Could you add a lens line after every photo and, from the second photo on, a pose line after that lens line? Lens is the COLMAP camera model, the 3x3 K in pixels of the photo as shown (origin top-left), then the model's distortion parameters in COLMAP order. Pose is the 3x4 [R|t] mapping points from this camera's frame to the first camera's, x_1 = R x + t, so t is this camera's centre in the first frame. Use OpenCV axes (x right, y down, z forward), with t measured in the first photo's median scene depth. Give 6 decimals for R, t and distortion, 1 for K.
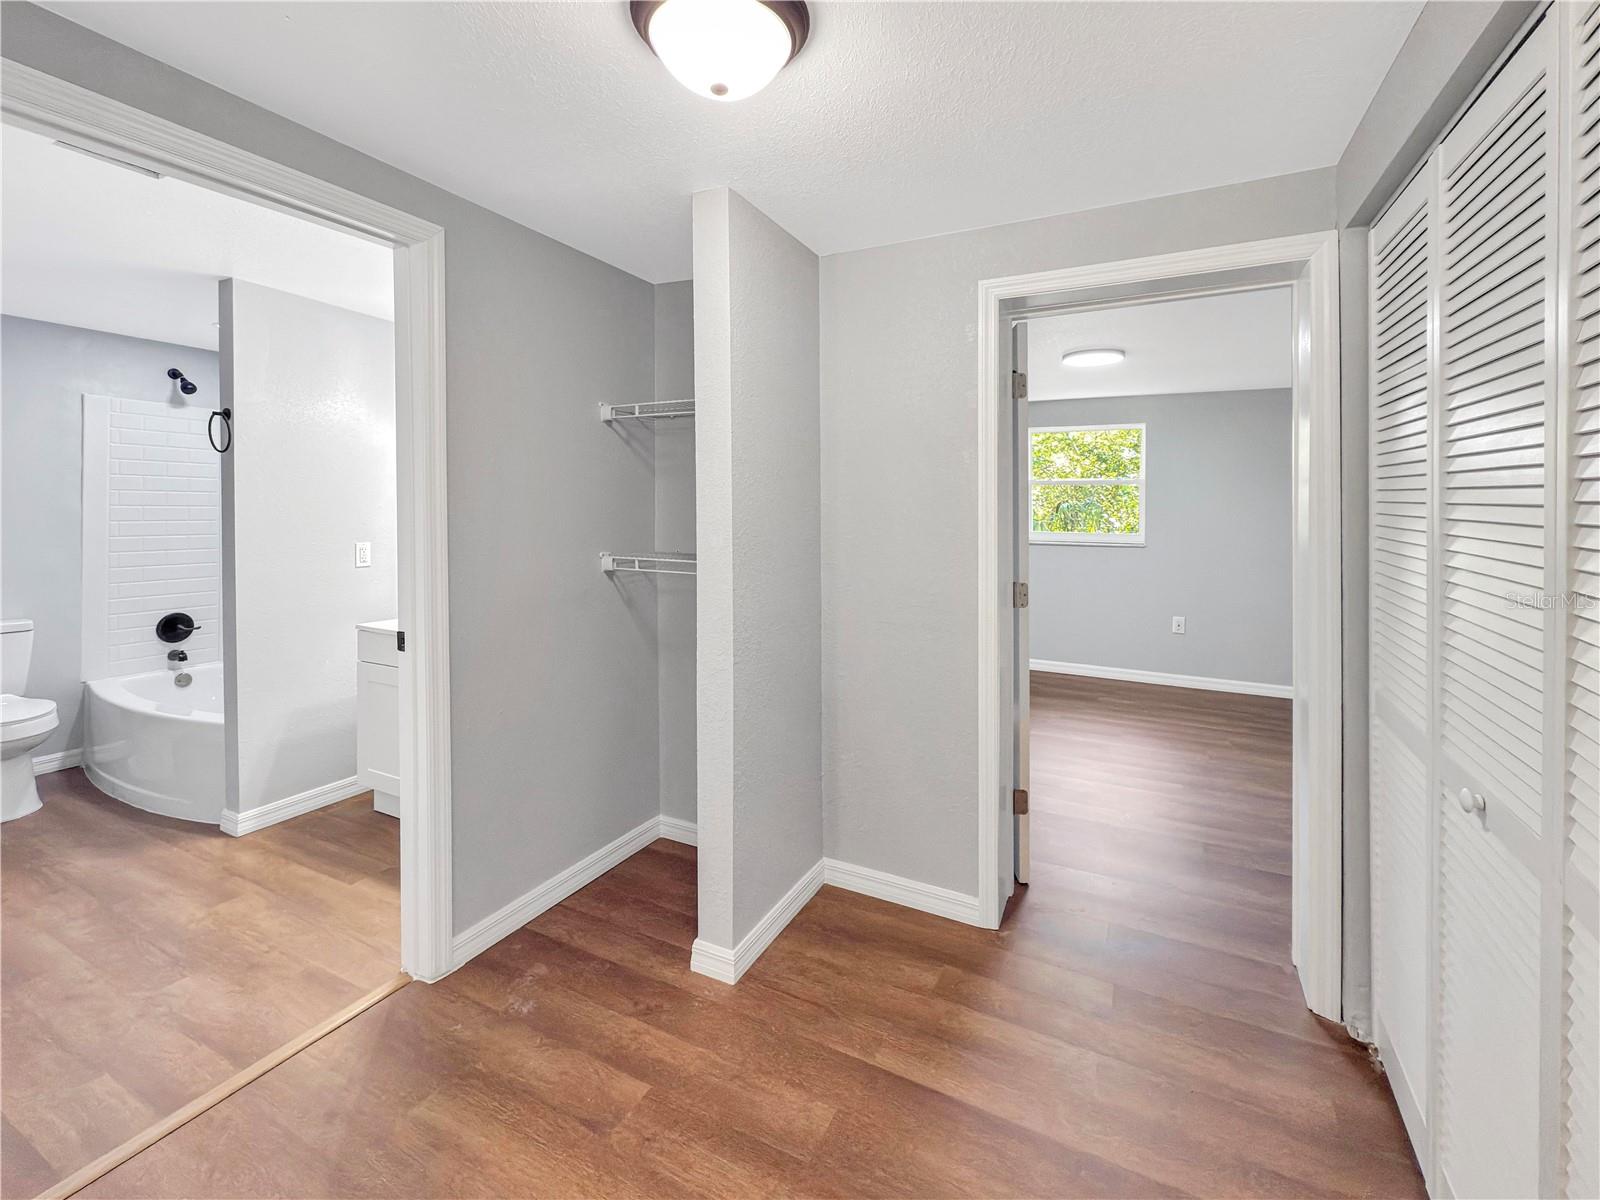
lens RADIAL K [[689.9, 0, 795.3], [0, 689.9, 518.6], [0, 0, 1]] dist [-0.000364, -0.000090]
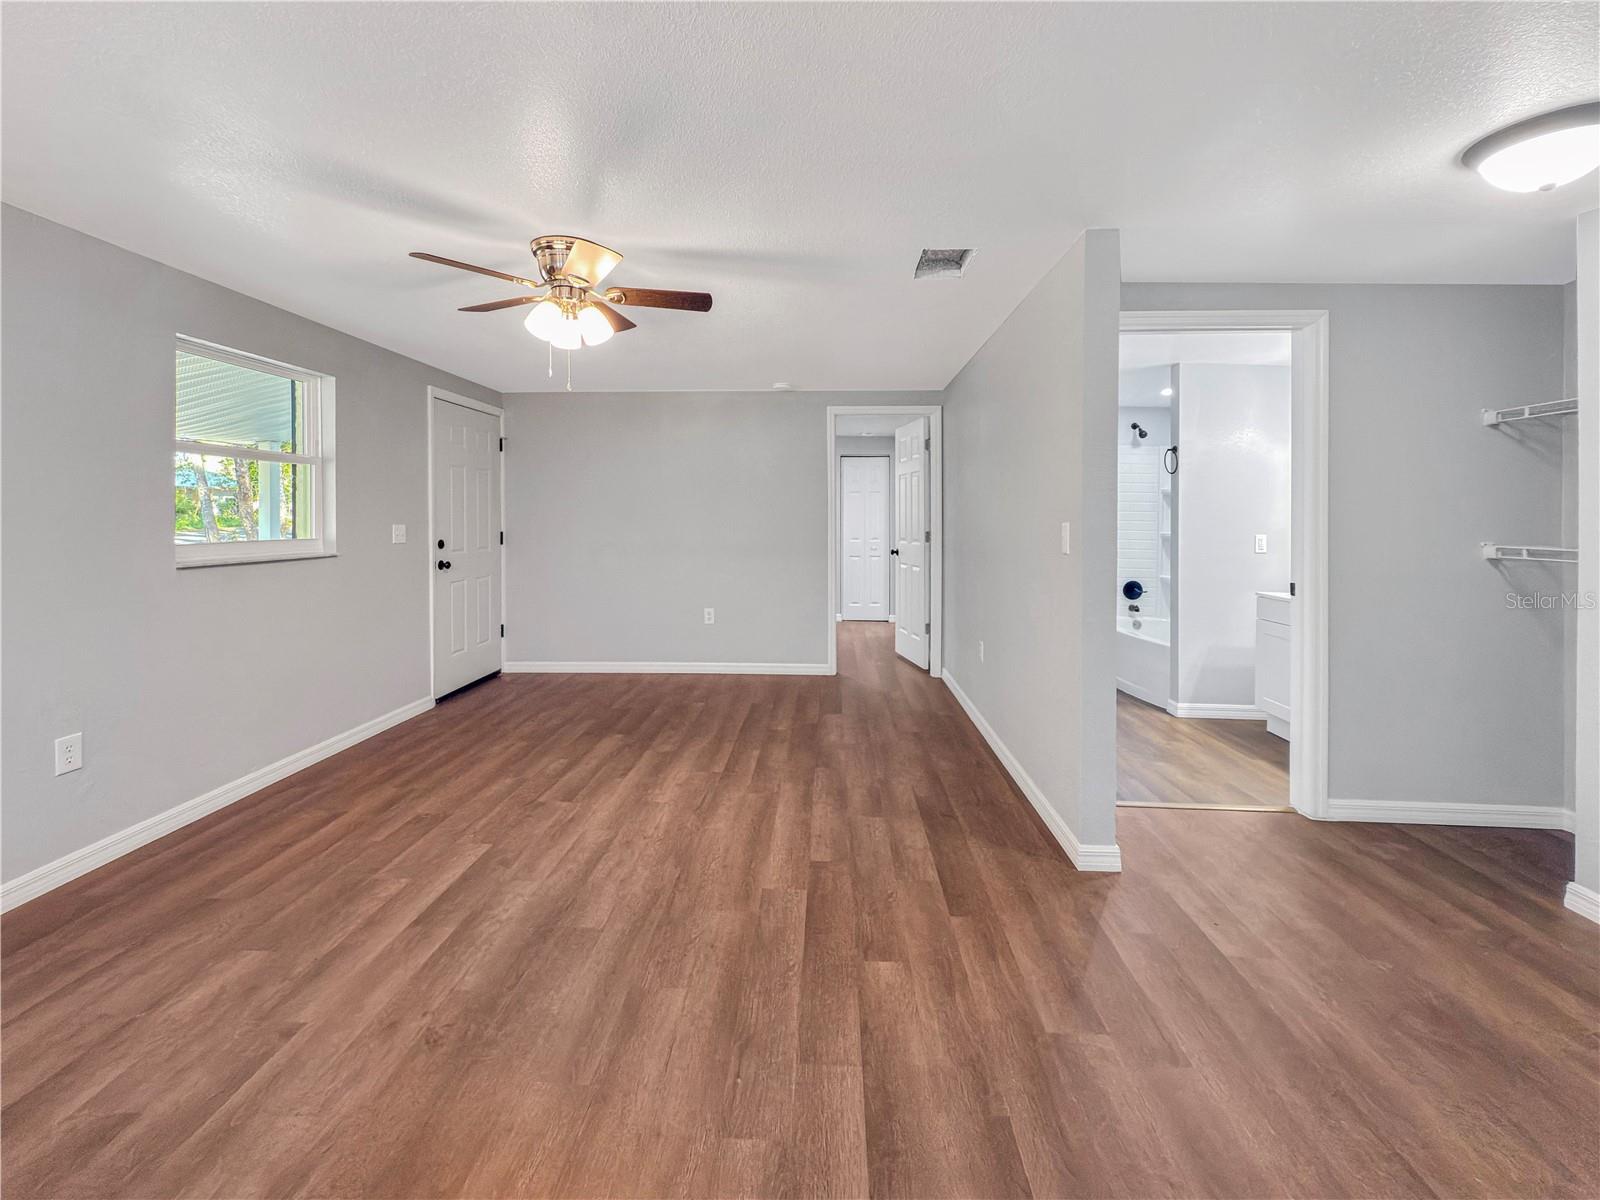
lens RADIAL K [[689.9, 0, 795.3], [0, 689.9, 518.6], [0, 0, 1]] dist [-0.000364, -0.000090]
pose [[0.420865, -0.001187, -0.907122, 0.266824], [-0.025410, 0.999591, -0.013097, 0.053894], [0.906767, 0.028562, 0.420663, -0.491152]]
